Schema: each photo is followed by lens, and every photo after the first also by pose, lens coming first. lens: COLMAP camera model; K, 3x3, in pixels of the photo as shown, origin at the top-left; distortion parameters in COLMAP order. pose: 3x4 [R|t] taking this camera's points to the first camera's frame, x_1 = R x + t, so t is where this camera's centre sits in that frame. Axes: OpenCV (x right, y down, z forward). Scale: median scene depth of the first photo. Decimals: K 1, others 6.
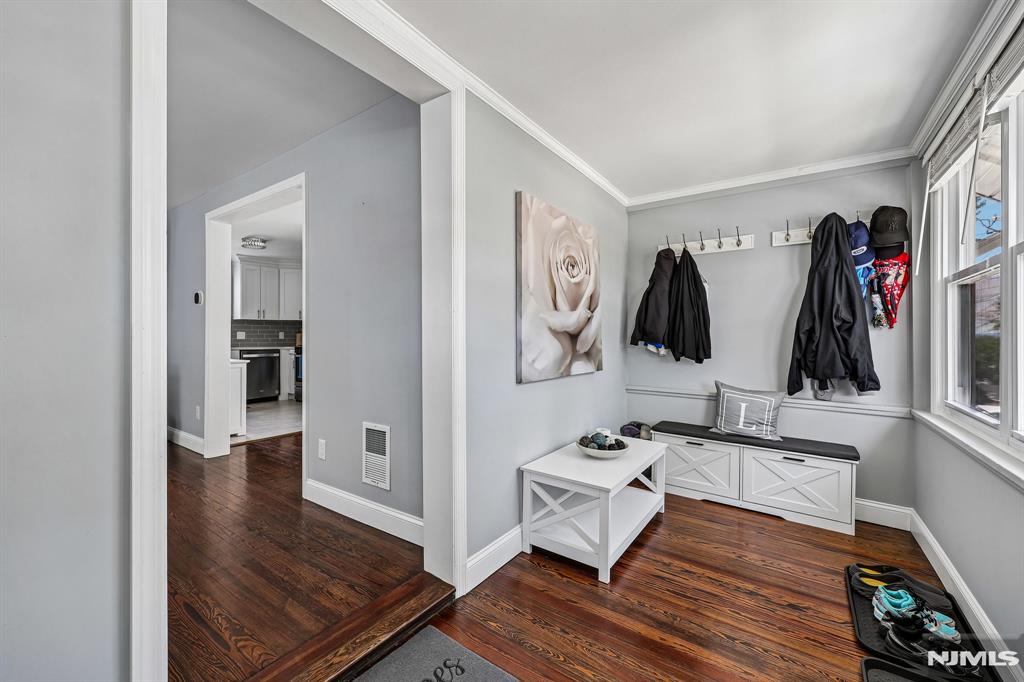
lens RADIAL K [[413.7, 0, 510.9], [0, 413.7, 329.5], [0, 0, 1]] dist [0.000271, 0.000026]
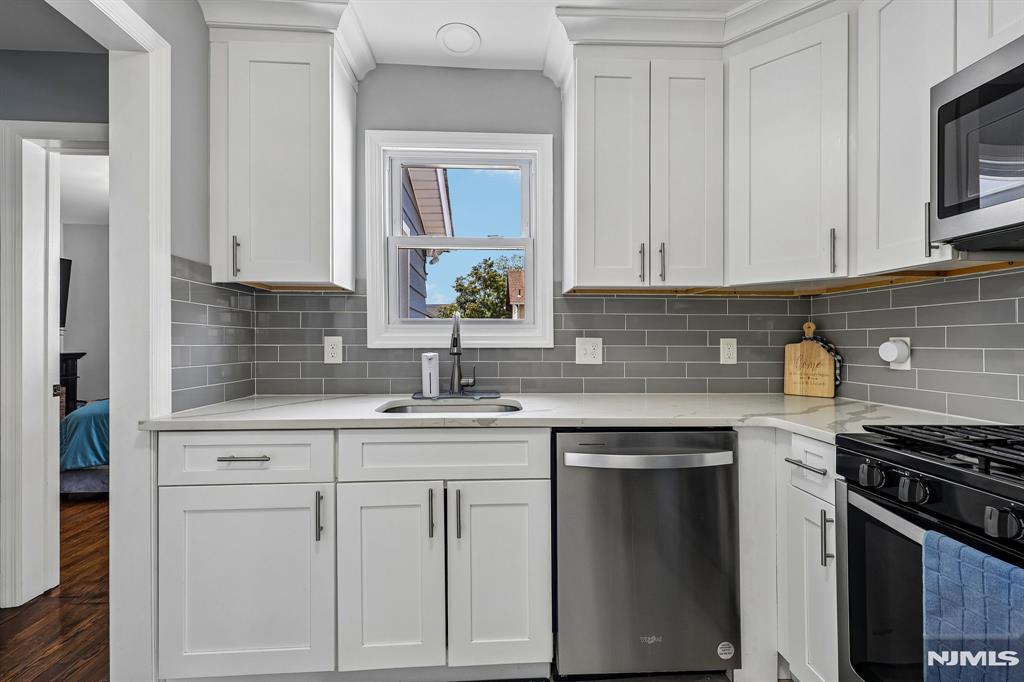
lens RADIAL K [[430.8, 0, 516.4], [0, 430.8, 338.0], [0, 0, 1]] dist [0.009137, -0.000043]
pose [[0.620905, -0.002689, -0.783881, -0.460767], [0.007099, 0.999972, 0.002193, 0.004562], [0.783854, -0.006926, 0.620907, 0.789627]]
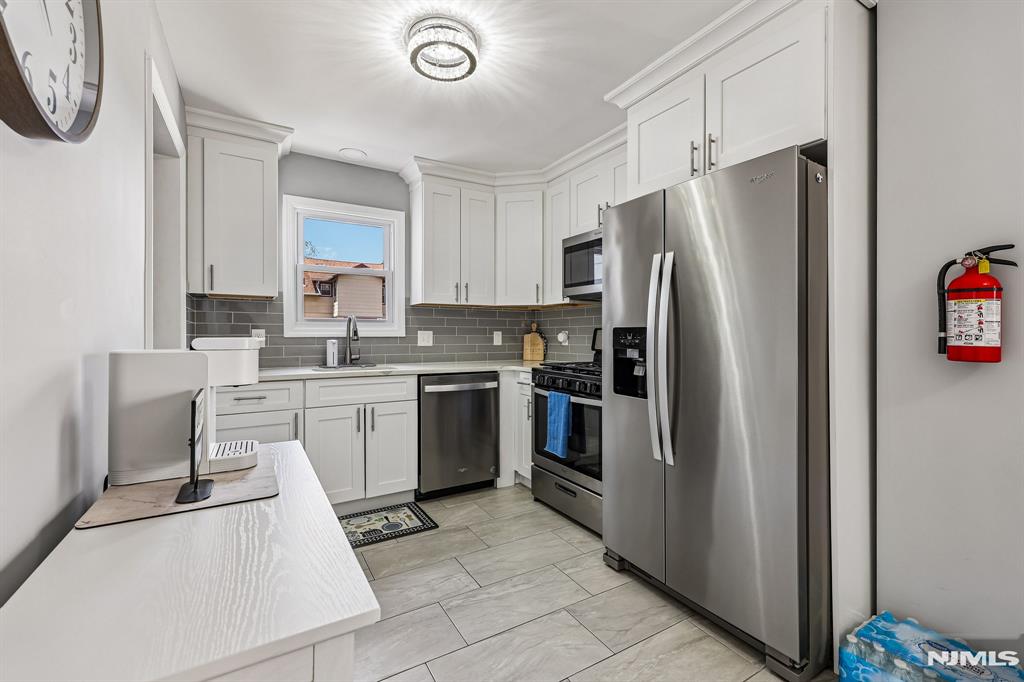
lens RADIAL K [[425.5, 0, 512.0], [0, 425.5, 333.9], [0, 0, 1]] dist [0.003217, 0.000212]
pose [[0.910185, 0.002489, -0.414195, -0.359251], [0.002559, 0.999929, 0.011632, 0.003309], [0.414194, -0.011647, 0.910114, 0.597083]]
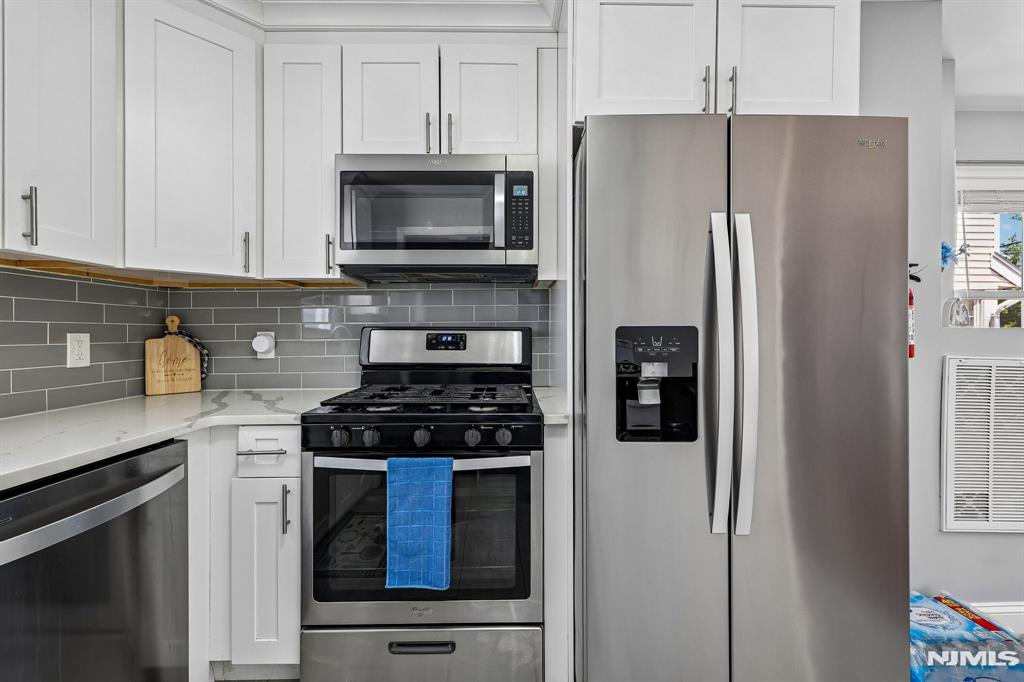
lens RADIAL K [[425.5, 0, 512.0], [0, 425.5, 333.9], [0, 0, 1]] dist [0.003217, 0.000212]
pose [[0.822332, -0.005215, 0.568984, -0.542307], [-0.002481, 0.999916, 0.012750, 0.003477], [-0.569002, -0.011896, 0.822250, 0.776373]]
